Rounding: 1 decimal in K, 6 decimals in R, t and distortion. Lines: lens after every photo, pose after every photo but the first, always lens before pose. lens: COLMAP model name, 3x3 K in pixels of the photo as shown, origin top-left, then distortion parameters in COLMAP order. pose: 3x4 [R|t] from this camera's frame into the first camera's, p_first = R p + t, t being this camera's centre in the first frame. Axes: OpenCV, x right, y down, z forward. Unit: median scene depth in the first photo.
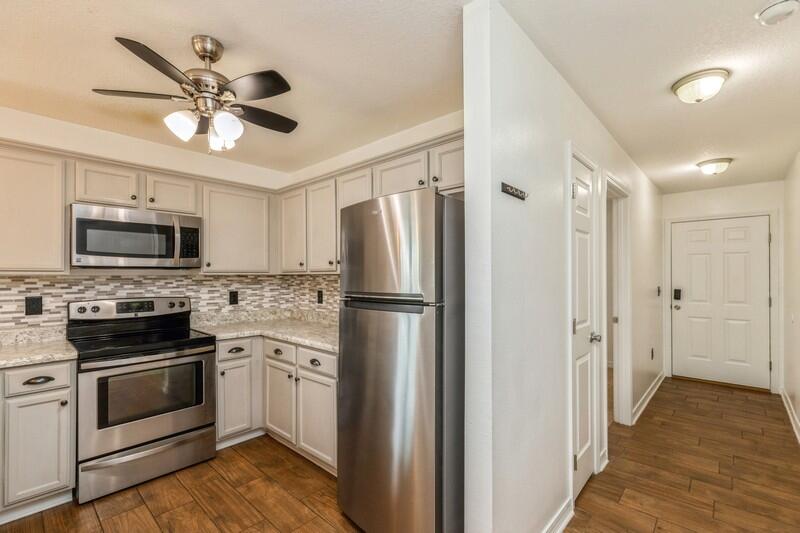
lens RADIAL K [[359.3, 0, 402.0], [0, 359.3, 274.8], [0, 0, 1]] dist [0.005026, 0.000149]
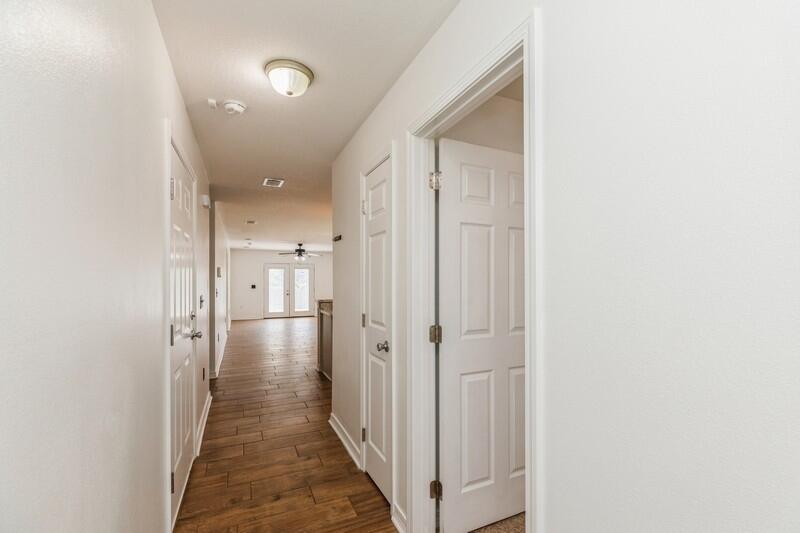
lens RADIAL K [[358.0, 0, 406.1], [0, 358.0, 280.3], [0, 0, 1]] dist [0.005114, 0.000158]
pose [[-0.384303, -0.003380, -0.923201, 1.162201], [-0.001716, 0.999994, -0.002947, 0.011840], [0.923206, 0.000452, -0.384306, 1.210600]]
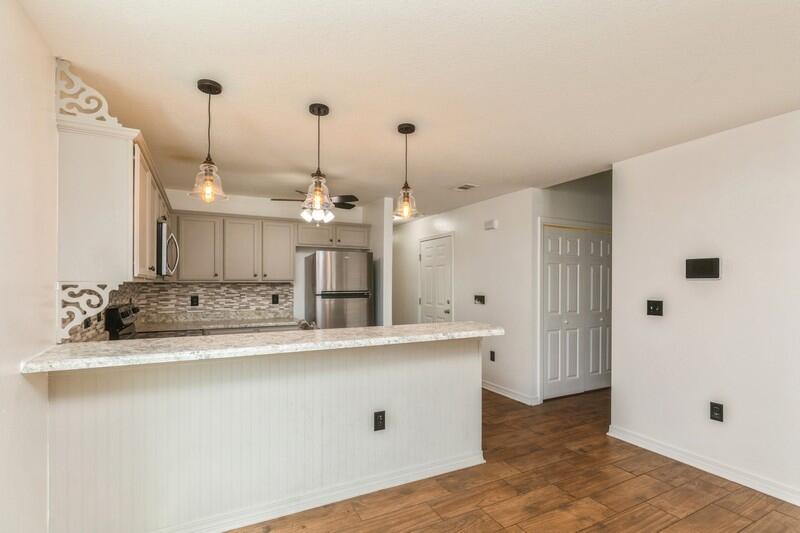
lens RADIAL K [[388.5, 0, 402.1], [0, 388.5, 283.7], [0, 0, 1]] dist [-0.003644, -0.000846]
pose [[0.343858, 0.000249, 0.939022, -1.532961], [-0.002579, 0.999996, 0.000679, 0.000658], [-0.939018, -0.002655, 0.343858, -0.155069]]
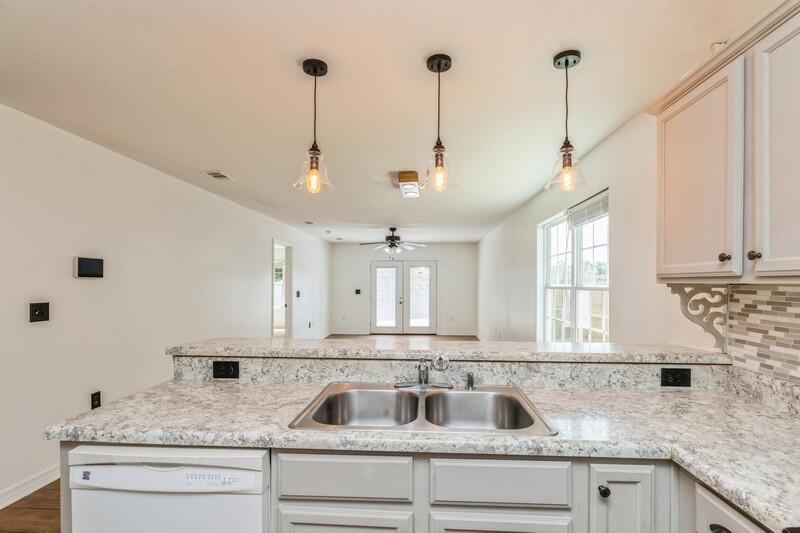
lens RADIAL K [[377.9, 0, 406.2], [0, 377.9, 282.4], [0, 0, 1]] dist [-0.002705, -0.000291]
pose [[-0.770465, -0.003845, -0.637471, -0.319743], [-0.002567, 0.999992, -0.002929, -0.000601], [0.637477, -0.000620, -0.770469, 0.790741]]
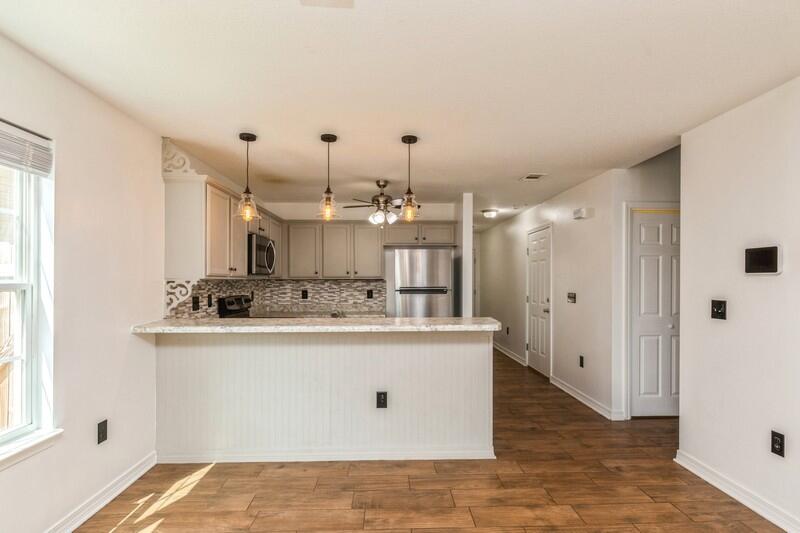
lens RADIAL K [[429.8, 0, 399.8], [0, 429.8, 280.2], [0, 0, 1]] dist [0.001222, 0.000135]
pose [[0.714982, -0.000701, 0.699142, -1.466792], [-0.001134, 0.999997, 0.002163, -0.000472], [-0.699142, -0.002339, 0.714979, -0.657665]]
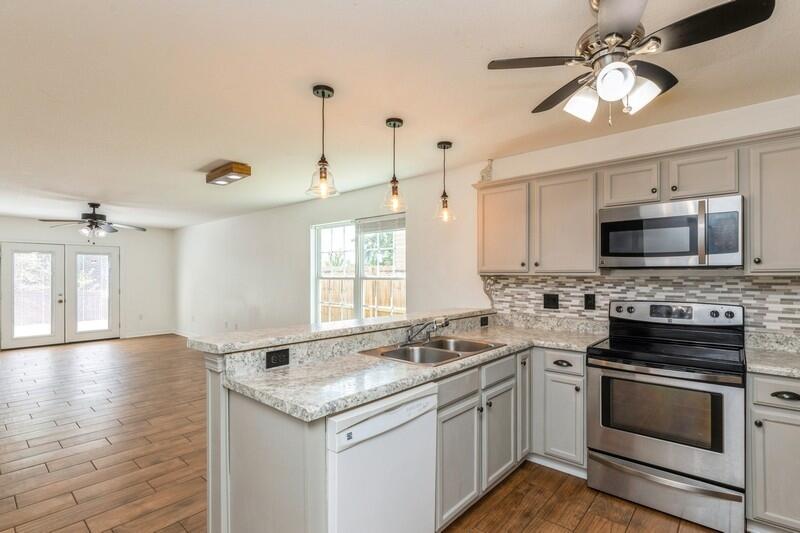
lens RADIAL K [[381.9, 0, 405.2], [0, 381.9, 275.3], [0, 0, 1]] dist [-0.002829, -0.000262]
pose [[0.031336, 0.000034, -0.999509, 0.180966], [-0.000450, 1.000000, 0.000020, -0.000525], [0.999509, 0.000449, 0.031336, 0.314526]]
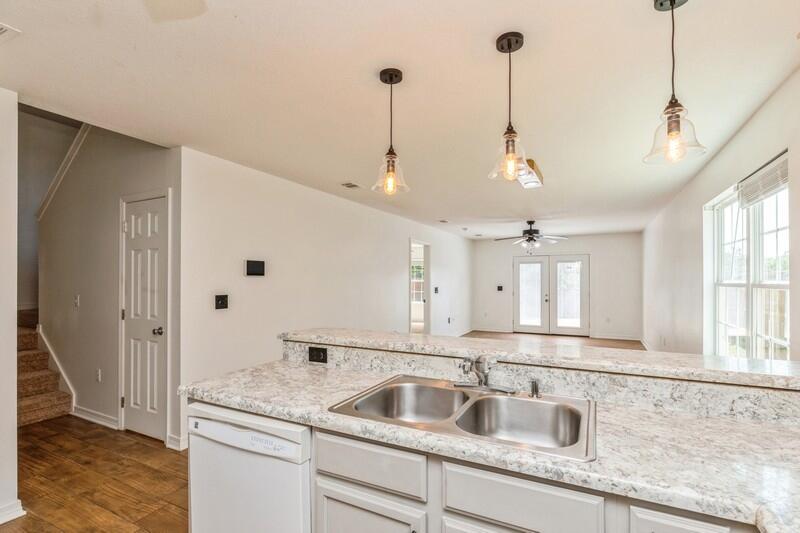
lens RADIAL K [[377.0, 0, 405.8], [0, 377.0, 278.2], [0, 0, 1]] dist [-0.002995, -0.000700]
pose [[-0.961296, -0.001157, -0.275515, -0.453136], [0.000122, 0.999989, -0.004622, -0.000047], [0.275518, -0.004477, -0.961286, 0.858163]]
